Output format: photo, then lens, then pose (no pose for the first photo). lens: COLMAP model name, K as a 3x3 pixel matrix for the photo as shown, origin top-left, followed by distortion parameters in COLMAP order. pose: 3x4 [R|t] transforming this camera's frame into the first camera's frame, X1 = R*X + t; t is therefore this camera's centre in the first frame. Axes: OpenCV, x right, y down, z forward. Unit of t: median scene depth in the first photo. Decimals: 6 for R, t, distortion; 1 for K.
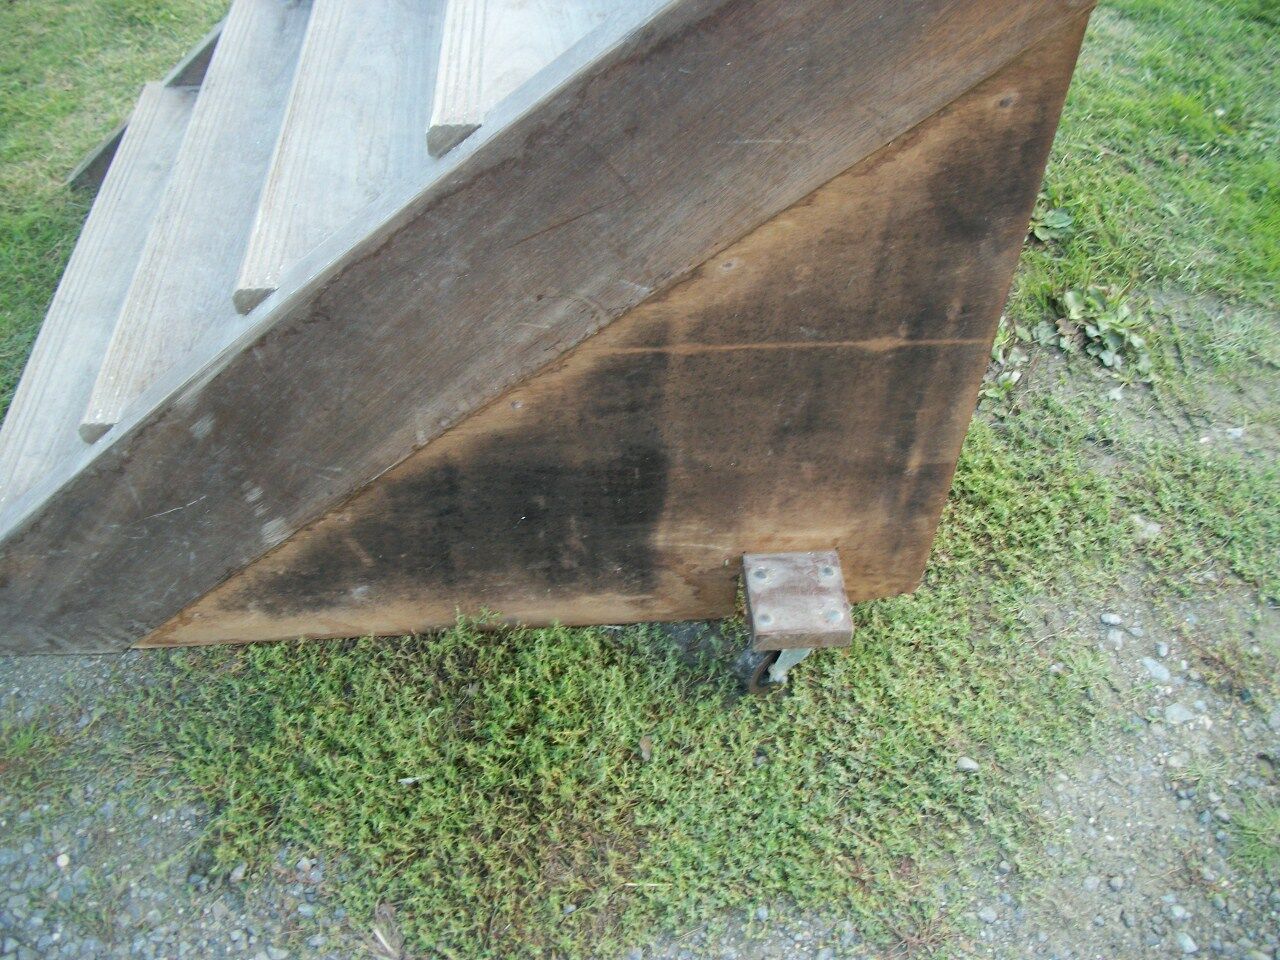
lens RADIAL K [[1237.9, 0, 667.2], [0, 1237.9, 477.0], [0, 0, 1]] dist [-0.147528, 0.080163]
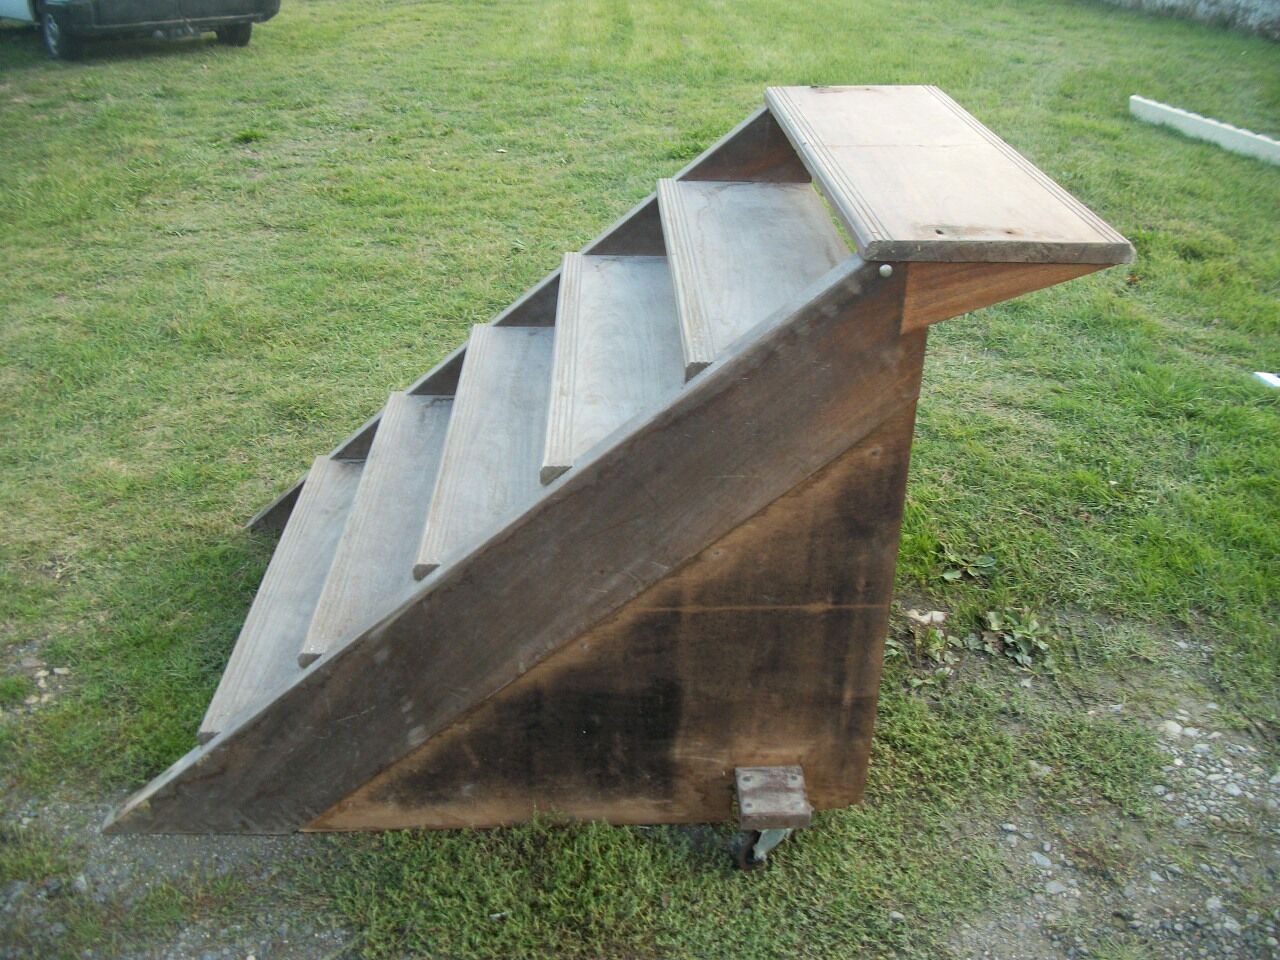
lens RADIAL K [[1237.9, 0, 667.2], [0, 1237.9, 477.0], [0, 0, 1]] dist [-0.147528, 0.080163]
pose [[0.999391, 0.002895, -0.034764, 0.032559], [-0.013937, 0.946693, -0.321836, 0.213289], [0.031979, 0.322125, 0.946157, -0.482336]]
